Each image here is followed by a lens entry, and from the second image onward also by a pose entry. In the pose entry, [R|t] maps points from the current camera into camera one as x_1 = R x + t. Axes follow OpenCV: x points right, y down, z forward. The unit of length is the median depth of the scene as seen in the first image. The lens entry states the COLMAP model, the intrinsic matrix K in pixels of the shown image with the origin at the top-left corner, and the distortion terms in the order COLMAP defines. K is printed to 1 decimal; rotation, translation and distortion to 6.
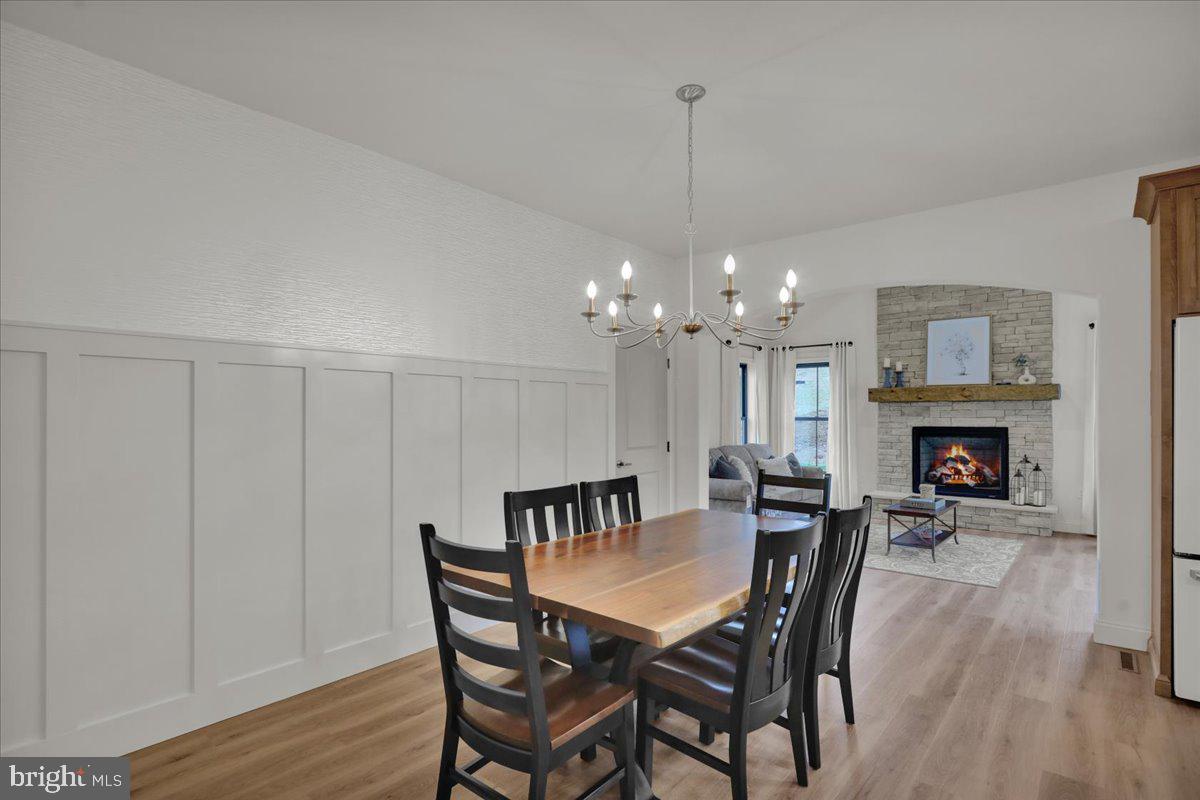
lens RADIAL K [[597.9, 0, 597.3], [0, 597.9, 392.6], [0, 0, 1]] dist [-0.000025, -0.000039]
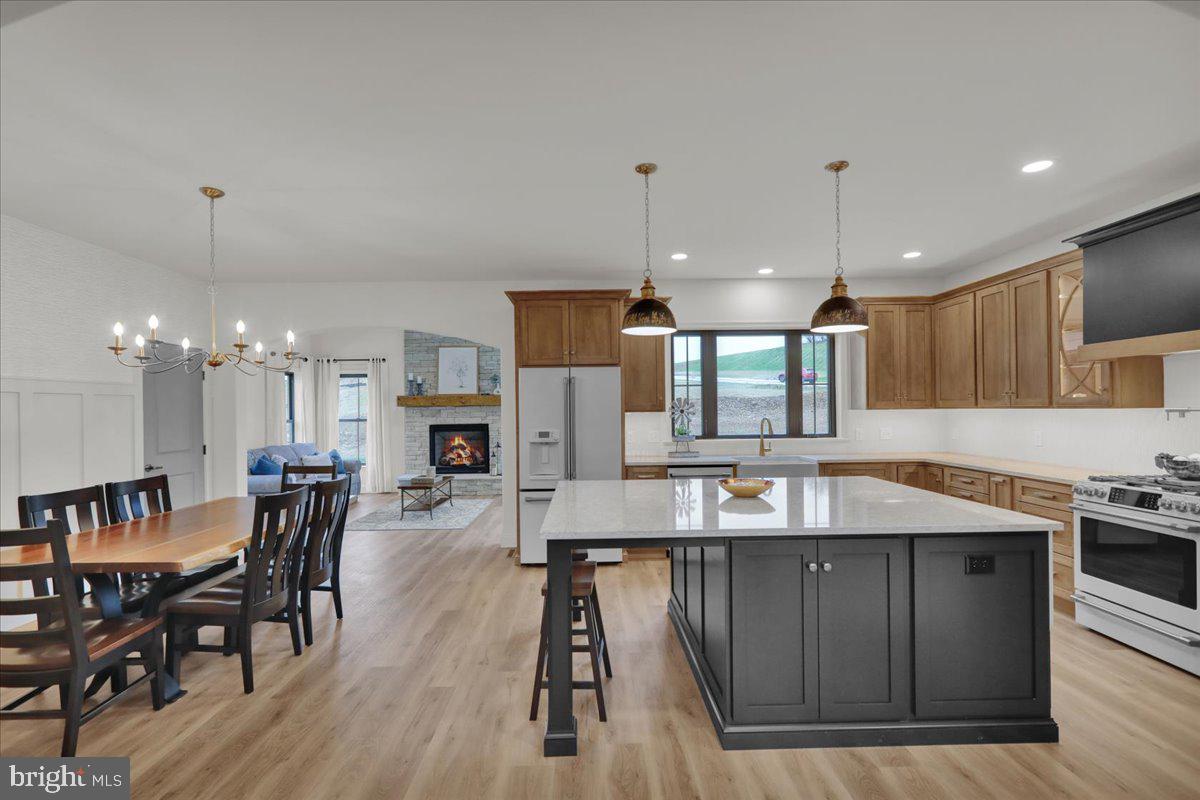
lens RADIAL K [[555.2, 0, 600.5], [0, 555.2, 410.3], [0, 0, 1]] dist [0.000529, 0.000941]
pose [[0.750961, -0.009607, 0.660276, -0.010427], [-0.011740, 0.999542, 0.027896, -0.021734], [-0.660242, -0.028700, 0.750505, -0.273853]]
